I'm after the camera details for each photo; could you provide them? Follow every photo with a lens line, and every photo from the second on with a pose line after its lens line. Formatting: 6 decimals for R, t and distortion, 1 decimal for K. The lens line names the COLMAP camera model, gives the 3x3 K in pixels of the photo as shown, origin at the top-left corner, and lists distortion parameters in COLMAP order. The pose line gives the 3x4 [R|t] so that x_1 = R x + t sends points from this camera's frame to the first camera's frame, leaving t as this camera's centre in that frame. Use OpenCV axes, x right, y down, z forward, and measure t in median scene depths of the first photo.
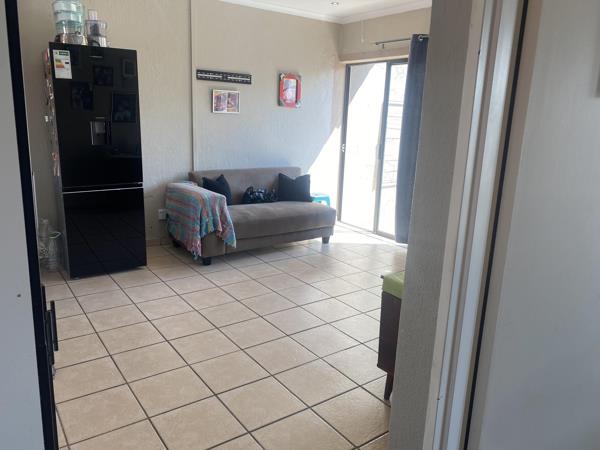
lens RADIAL K [[456.1, 0, 300.0], [0, 456.1, 225.0], [0, 0, 1]] dist [-0.000366, -0.001527]
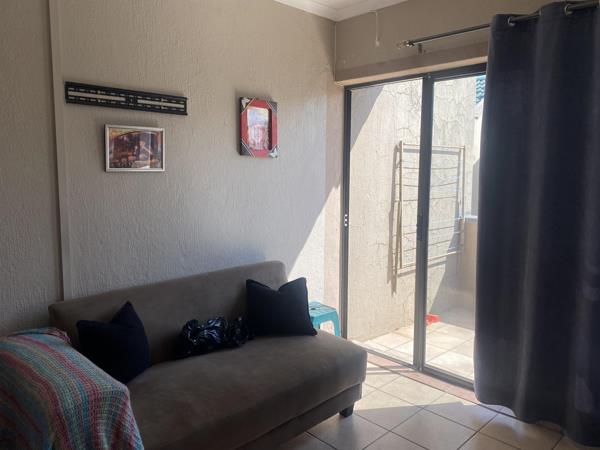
lens RADIAL K [[456.1, 0, 300.0], [0, 456.1, 225.0], [0, 0, 1]] dist [-0.000366, -0.001527]
pose [[0.990646, -0.045369, 0.128693, -0.051370], [0.059010, 0.992799, -0.104246, -0.122472], [-0.123037, 0.110865, 0.986190, 0.483337]]
